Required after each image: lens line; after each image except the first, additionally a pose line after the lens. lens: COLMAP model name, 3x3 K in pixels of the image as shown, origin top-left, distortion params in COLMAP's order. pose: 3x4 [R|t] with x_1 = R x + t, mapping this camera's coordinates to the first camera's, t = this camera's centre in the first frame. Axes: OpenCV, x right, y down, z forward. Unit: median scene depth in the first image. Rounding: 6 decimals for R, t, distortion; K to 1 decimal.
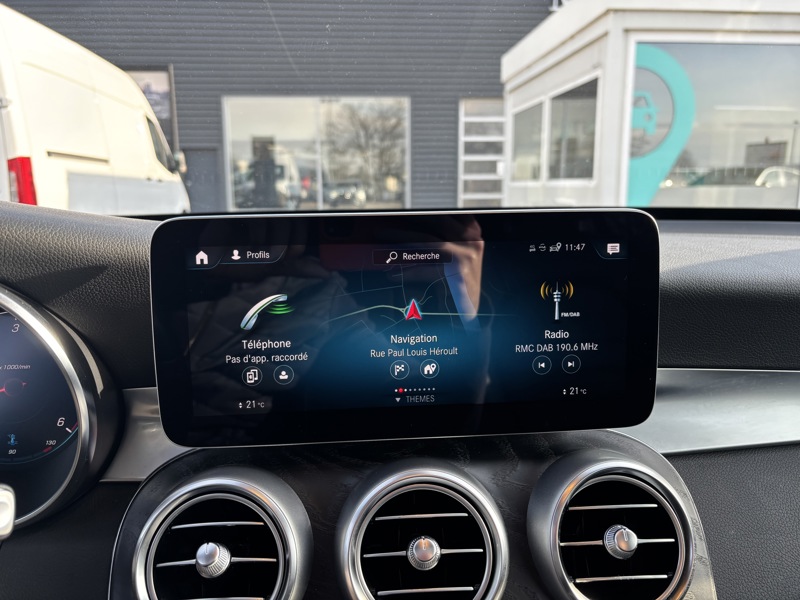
lens RADIAL K [[610.9, 0, 394.7], [0, 610.9, 299.0], [0, 0, 1]] dist [0.032020, -0.041213]
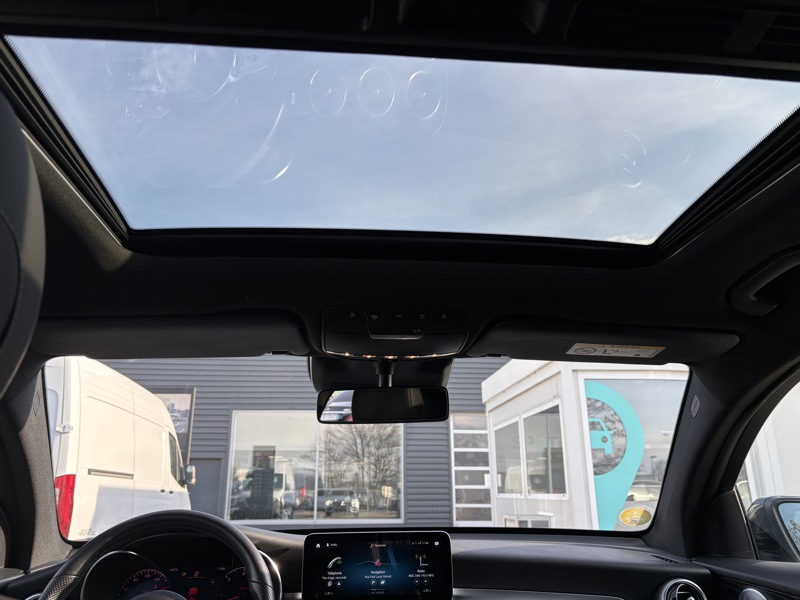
lens RADIAL K [[610.9, 0, 394.7], [0, 610.9, 299.0], [0, 0, 1]] dist [0.032020, -0.041213]
pose [[0.999969, 0.006067, 0.004956, 0.095360], [-0.003025, 0.882569, -0.470172, 0.319216], [-0.007227, 0.470143, 0.882561, -2.622657]]
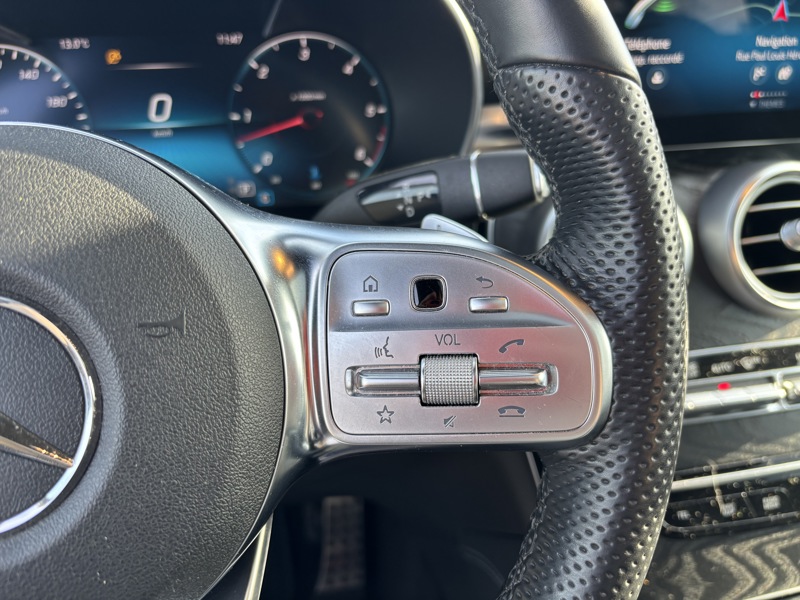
lens RADIAL K [[630.8, 0, 400.0], [0, 630.8, 300.0], [0, 0, 1]] dist [0.003116, -0.043312]
pose [[0.994092, -0.051104, 0.095757, -0.695782], [0.023673, 0.963069, 0.268214, 0.182347], [-0.105927, -0.264362, 0.958589, -0.036377]]
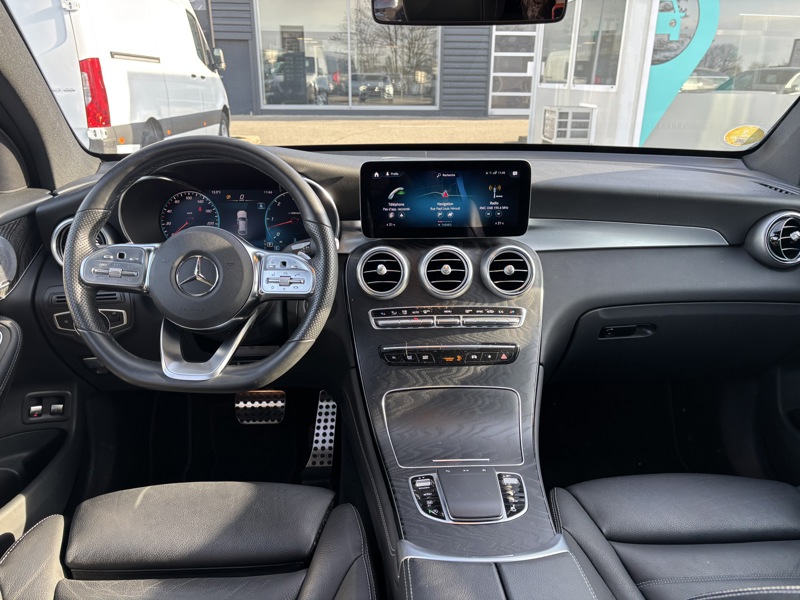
lens RADIAL K [[604.6, 0, 401.4], [0, 604.6, 302.4], [0, 0, 1]] dist [0.075257, -0.091801]
pose [[0.999292, 0.026756, -0.026449, -0.088935], [-0.021882, 0.985220, 0.169889, 0.040776], [0.030603, -0.169190, 0.985108, -1.946752]]
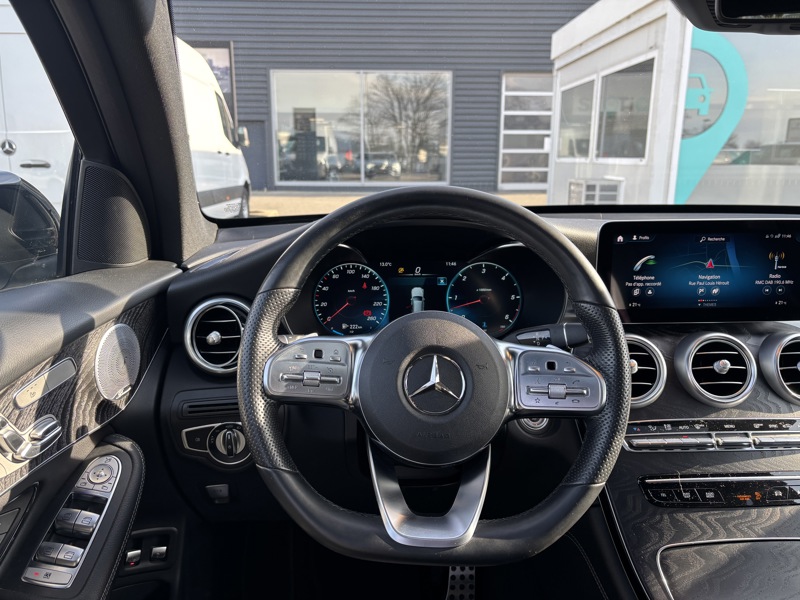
lens RADIAL K [[610.9, 0, 394.7], [0, 610.9, 299.0], [0, 0, 1]] dist [0.032020, -0.041213]
pose [[0.999017, 0.020137, -0.039492, -0.986925], [-0.018312, 0.998771, 0.046056, 0.062244], [0.040371, -0.045287, 0.998158, -1.222764]]
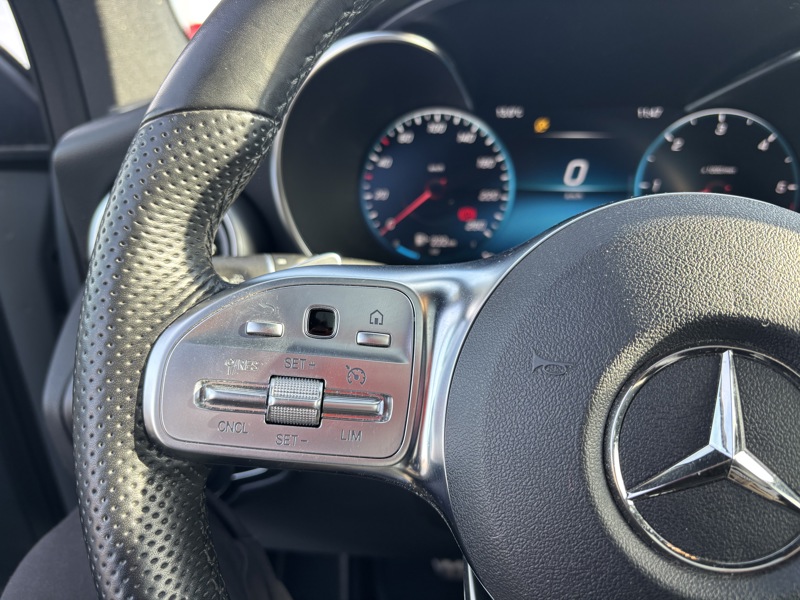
lens RADIAL K [[631.1, 0, 397.9], [0, 631.1, 282.4], [0, 0, 1]] dist [0.093821, -0.201854]
pose [[0.983390, 0.061010, -0.170943, -1.100317], [-0.033860, 0.986945, 0.157459, 0.170003], [0.178318, -0.149055, 0.972618, -0.096798]]
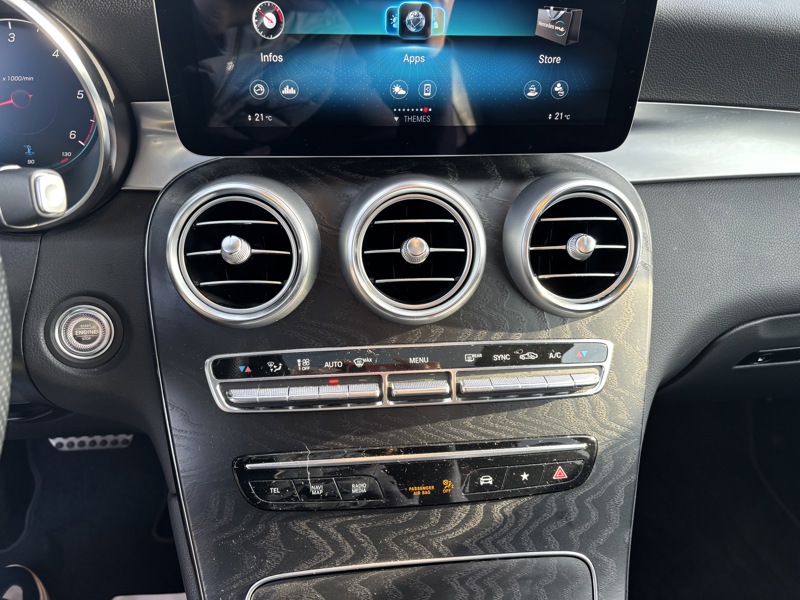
lens RADIAL K [[610.9, 0, 394.7], [0, 610.9, 299.0], [0, 0, 1]] dist [0.032020, -0.041213]
pose [[0.998938, 0.021766, 0.040609, -0.033948], [-0.035480, 0.925689, 0.376617, 0.051904], [-0.029393, -0.377658, 0.925479, -0.113244]]
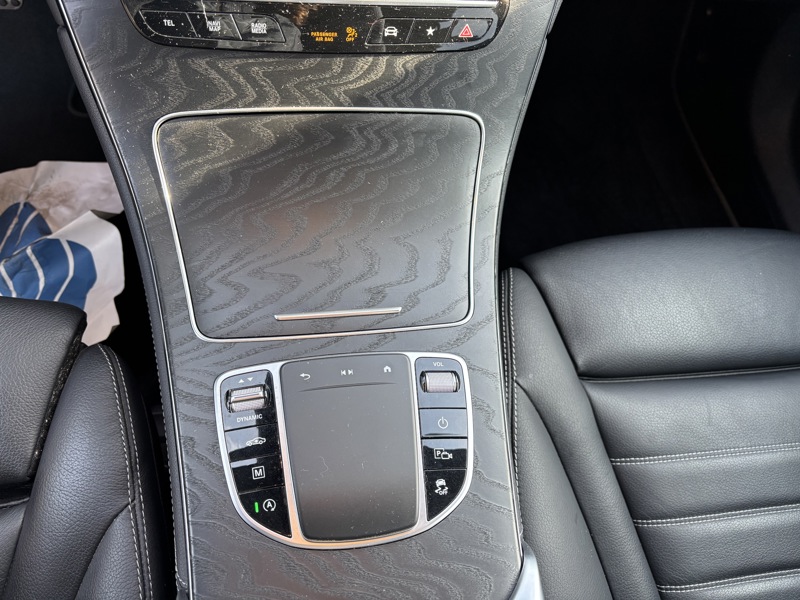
lens RADIAL K [[610.9, 0, 394.7], [0, 610.9, 299.0], [0, 0, 1]] dist [0.032020, -0.041213]
pose [[0.988186, 0.025342, 0.151152, 0.035856], [-0.138216, 0.573500, 0.807462, 0.155742], [-0.066223, -0.818814, 0.570227, -0.226505]]
